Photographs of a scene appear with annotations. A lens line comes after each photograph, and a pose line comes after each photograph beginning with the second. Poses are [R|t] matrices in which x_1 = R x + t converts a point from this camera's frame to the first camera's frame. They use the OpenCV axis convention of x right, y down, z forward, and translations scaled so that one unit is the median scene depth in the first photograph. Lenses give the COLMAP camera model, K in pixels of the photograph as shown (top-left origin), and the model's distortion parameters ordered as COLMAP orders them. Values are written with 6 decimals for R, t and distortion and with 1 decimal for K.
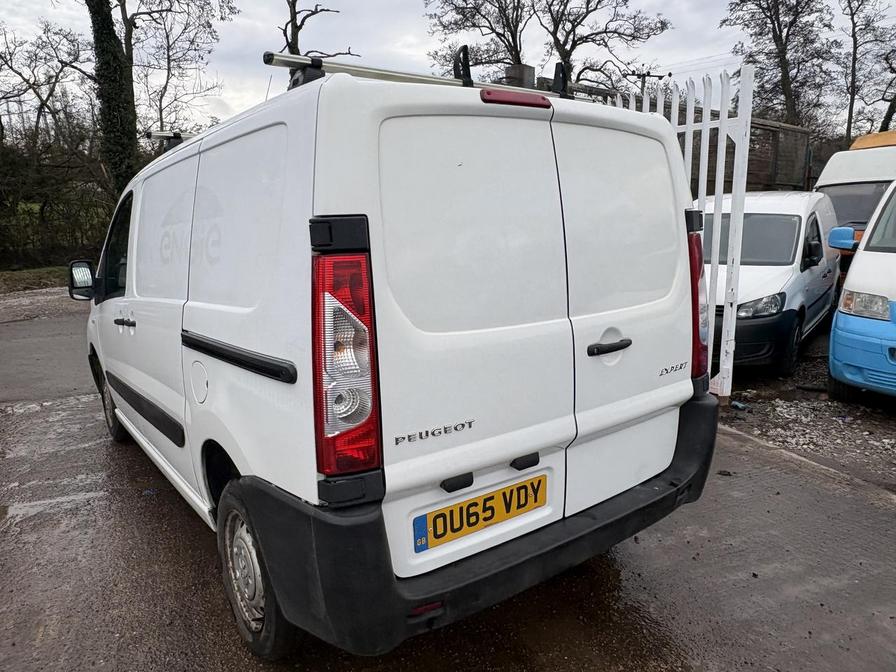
lens RADIAL K [[637.2, 0, 449.3], [0, 637.2, 332.1], [0, 0, 1]] dist [0.000352, 0.003587]
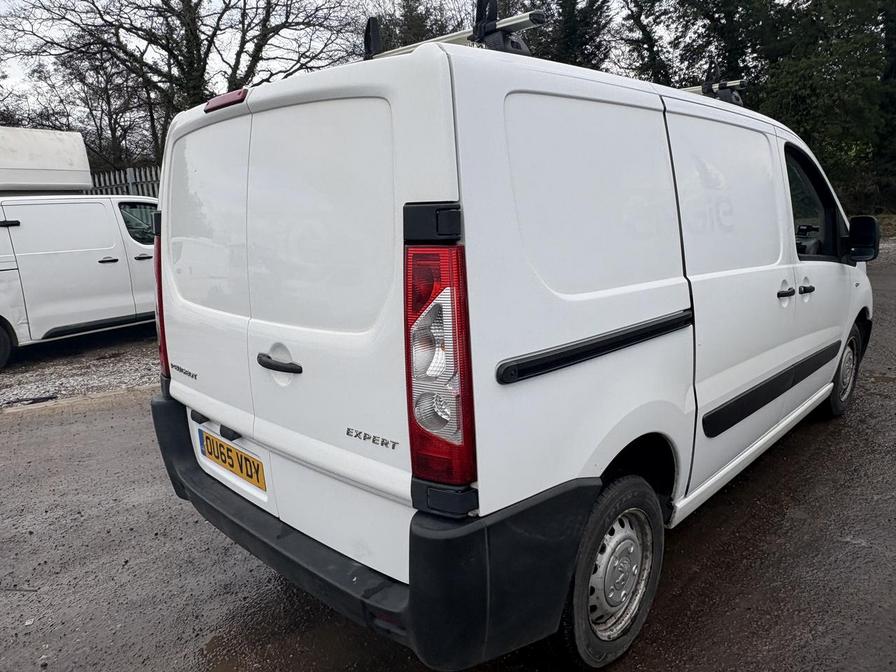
lens RADIAL K [[634.7, 0, 447.1], [0, 634.7, 330.3], [0, 0, 1]] dist [-0.002518, 0.000344]
pose [[0.161055, 0.226166, -0.960682, 0.376039], [-0.128669, 0.969893, 0.206764, -0.078163], [0.978522, 0.090310, 0.185307, 0.357330]]
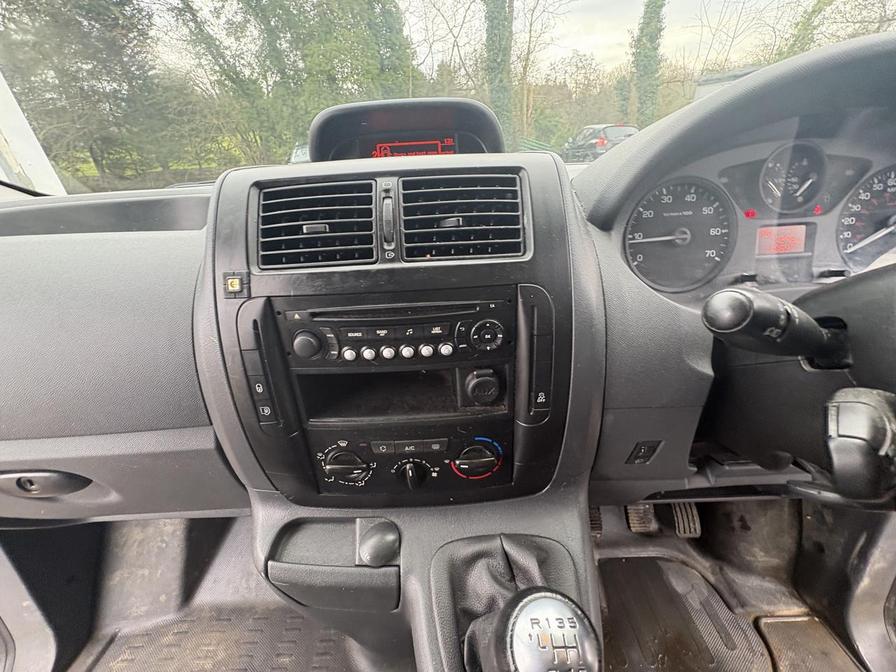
lens RADIAL K [[357.7, 0, 448.2], [0, 357.7, 334.6], [0, 0, 1]] dist [-0.001035, 0.000111]
pose [[0.809347, 0.258559, -0.527357, -0.193851], [-0.069455, 0.933720, 0.351201, -0.067079], [0.583210, -0.247616, 0.773662, 0.674147]]
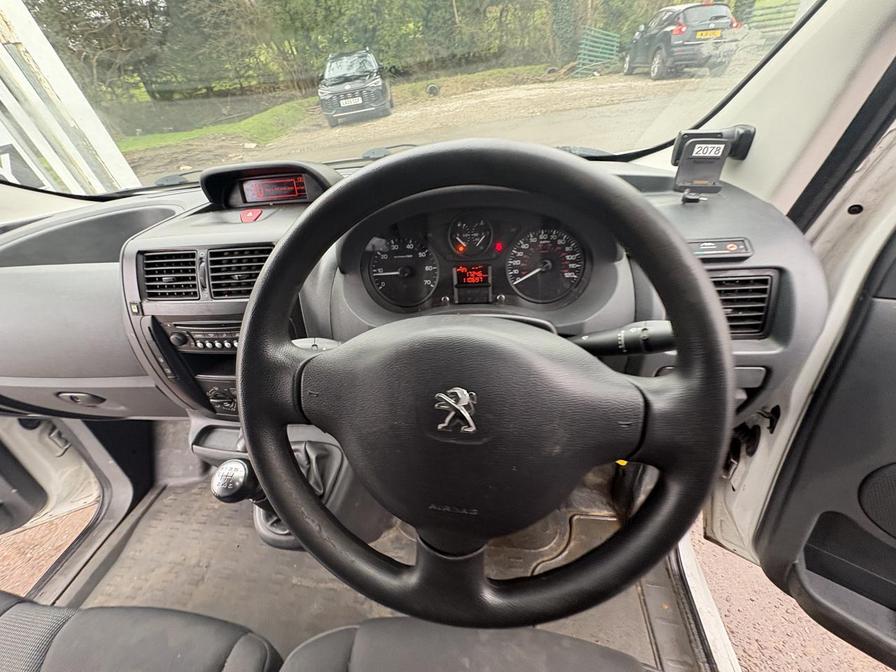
lens RADIAL K [[357.7, 0, 448.2], [0, 357.7, 334.6], [0, 0, 1]] dist [-0.001035, 0.000111]
pose [[0.729300, 0.386235, -0.564752, -0.144860], [-0.029002, 0.842136, 0.538485, -0.093360], [0.683579, -0.376338, 0.625371, 0.687679]]
